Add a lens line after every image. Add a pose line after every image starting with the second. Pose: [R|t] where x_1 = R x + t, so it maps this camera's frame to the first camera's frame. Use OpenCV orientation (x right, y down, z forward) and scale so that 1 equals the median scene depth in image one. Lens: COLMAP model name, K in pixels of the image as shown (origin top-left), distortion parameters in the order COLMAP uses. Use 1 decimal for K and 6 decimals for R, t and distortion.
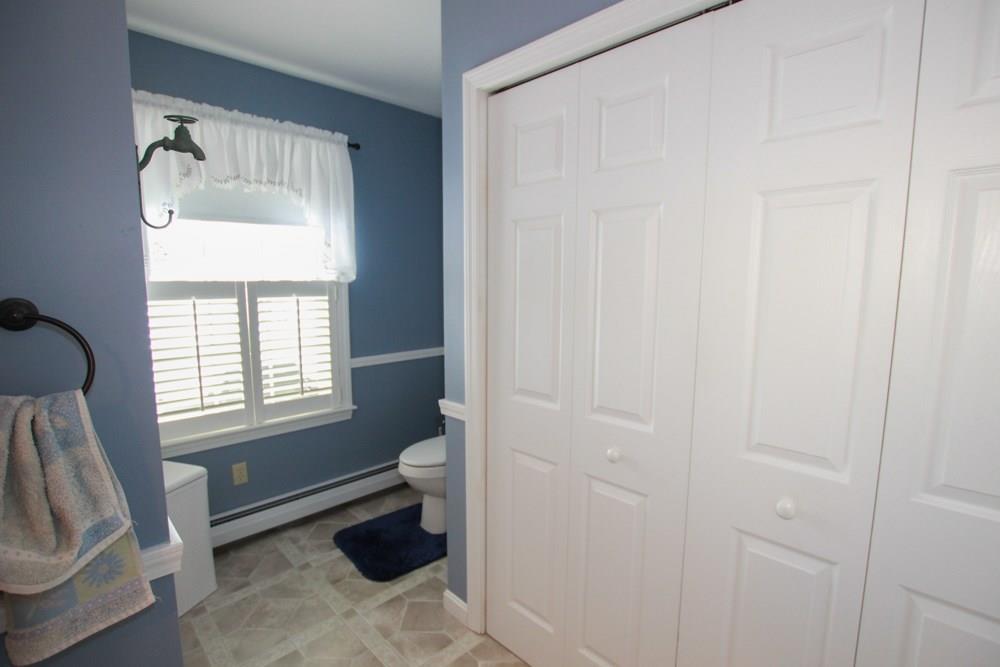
lens RADIAL K [[471.2, 0, 497.9], [0, 471.2, 338.8], [0, 0, 1]] dist [-0.025513, -0.000057]
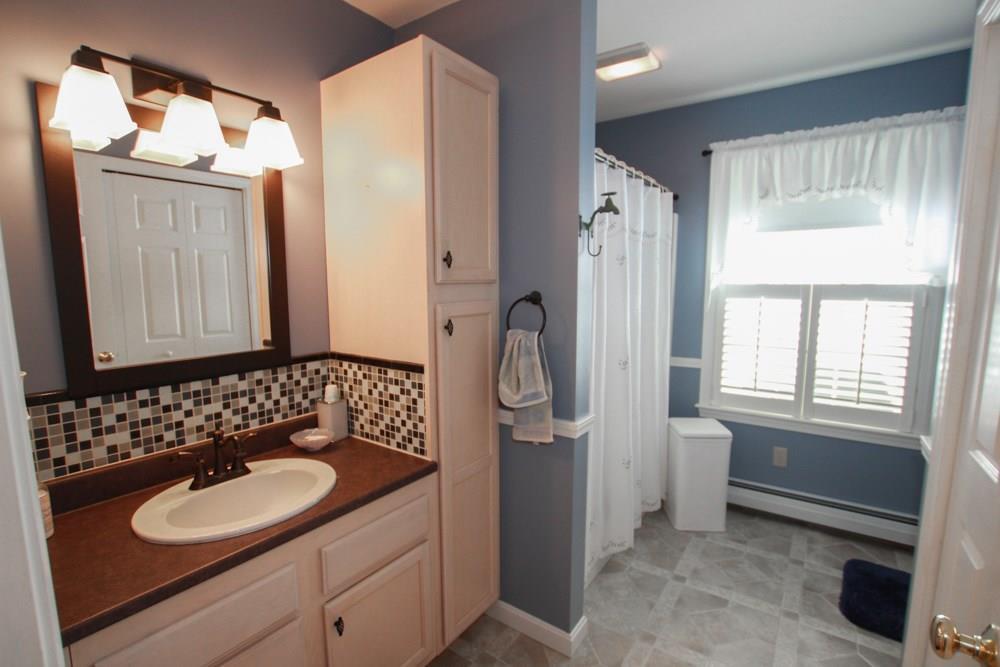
lens RADIAL K [[464.8, 0, 496.0], [0, 464.8, 337.6], [0, 0, 1]] dist [-0.022624, 0.000108]
pose [[0.172007, 0.116429, -0.978191, 0.397197], [-0.119687, 0.988105, 0.096563, -0.018097], [0.977798, 0.100467, 0.183896, 0.114433]]
